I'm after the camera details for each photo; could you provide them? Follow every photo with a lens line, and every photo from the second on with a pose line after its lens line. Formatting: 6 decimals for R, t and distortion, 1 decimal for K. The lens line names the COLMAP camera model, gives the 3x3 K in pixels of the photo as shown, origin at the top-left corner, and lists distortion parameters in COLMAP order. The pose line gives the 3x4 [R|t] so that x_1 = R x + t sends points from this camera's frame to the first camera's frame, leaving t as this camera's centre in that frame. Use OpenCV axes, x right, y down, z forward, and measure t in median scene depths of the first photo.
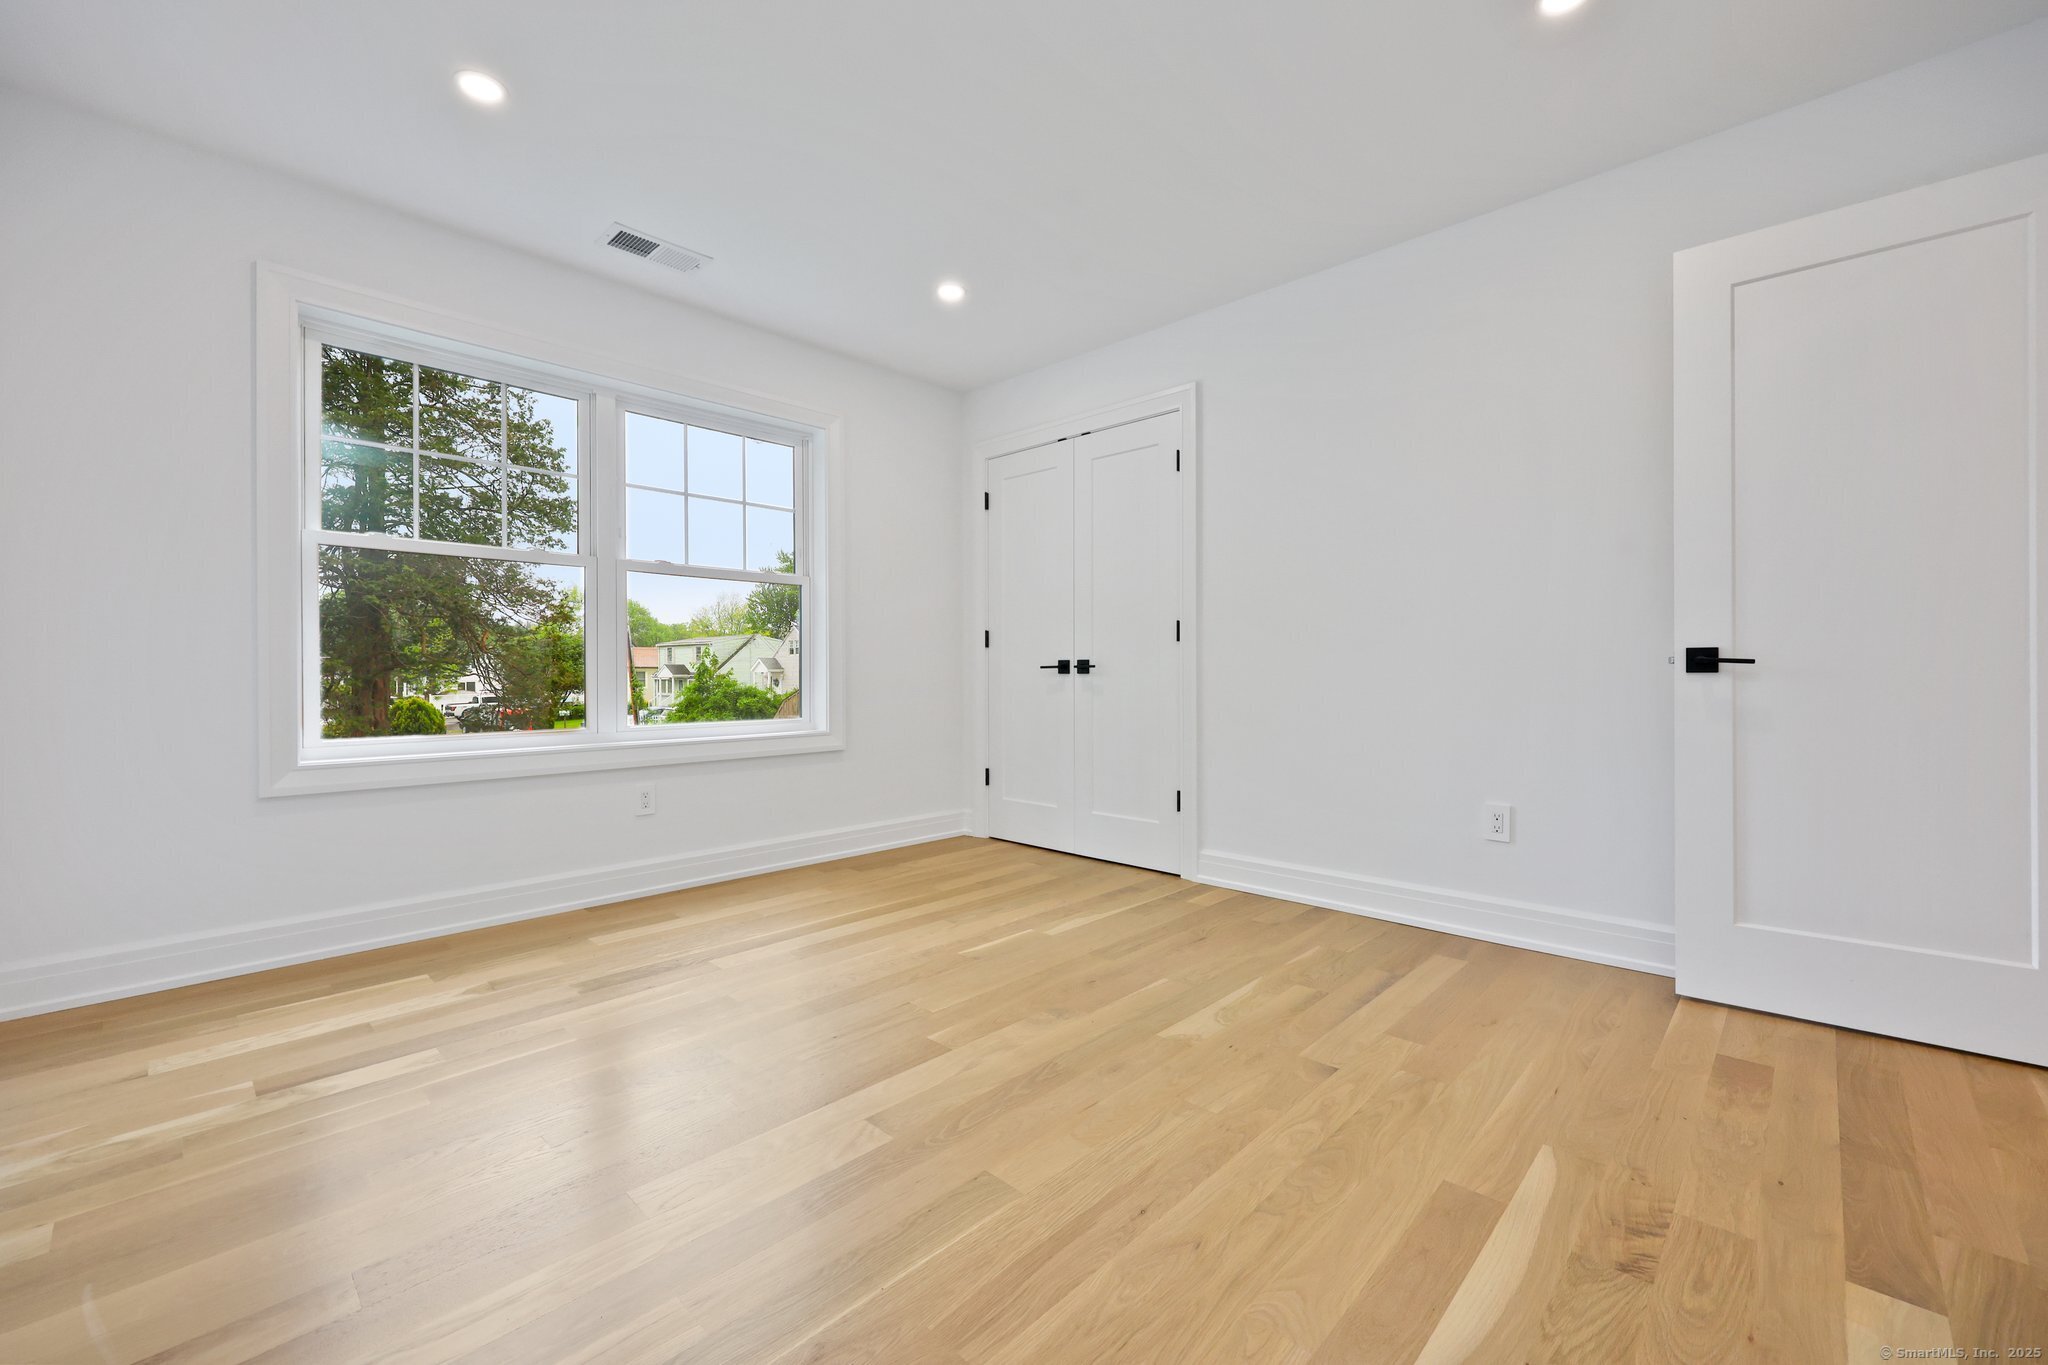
lens RADIAL K [[854.3, 0, 1076.3], [0, 854.3, 675.1], [0, 0, 1]] dist [0.001914, 0.000253]
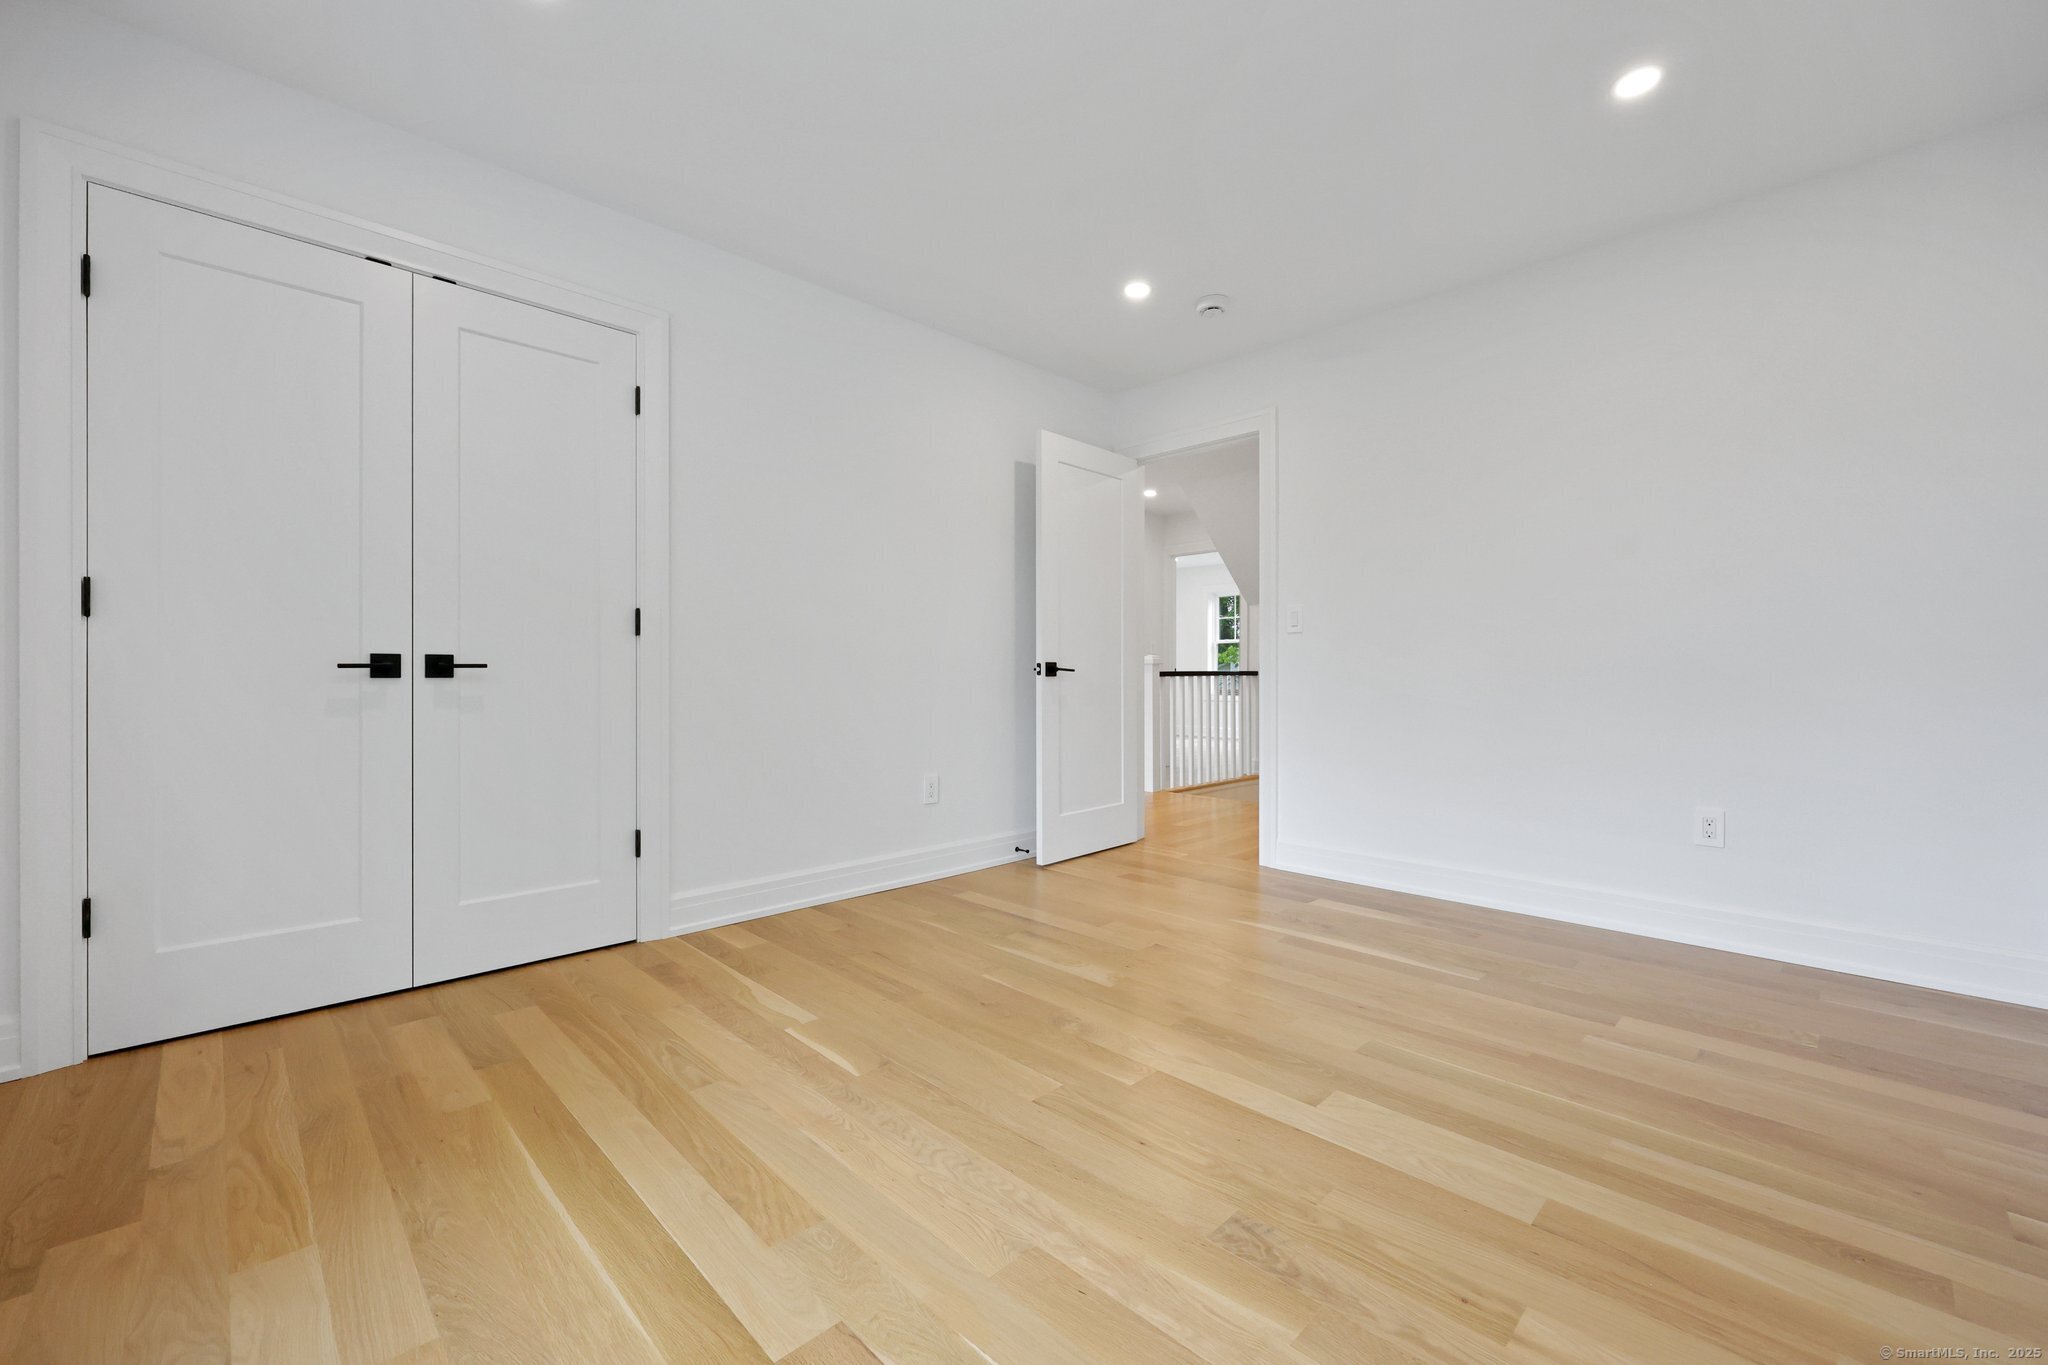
lens RADIAL K [[818.7, 0, 1020.4], [0, 818.7, 679.8], [0, 0, 1]] dist [-0.003314, -0.000432]
pose [[0.053953, -0.003811, 0.998536, -0.725471], [0.003482, 0.999987, 0.003629, -0.001448], [-0.998537, 0.003281, 0.053965, 0.751911]]
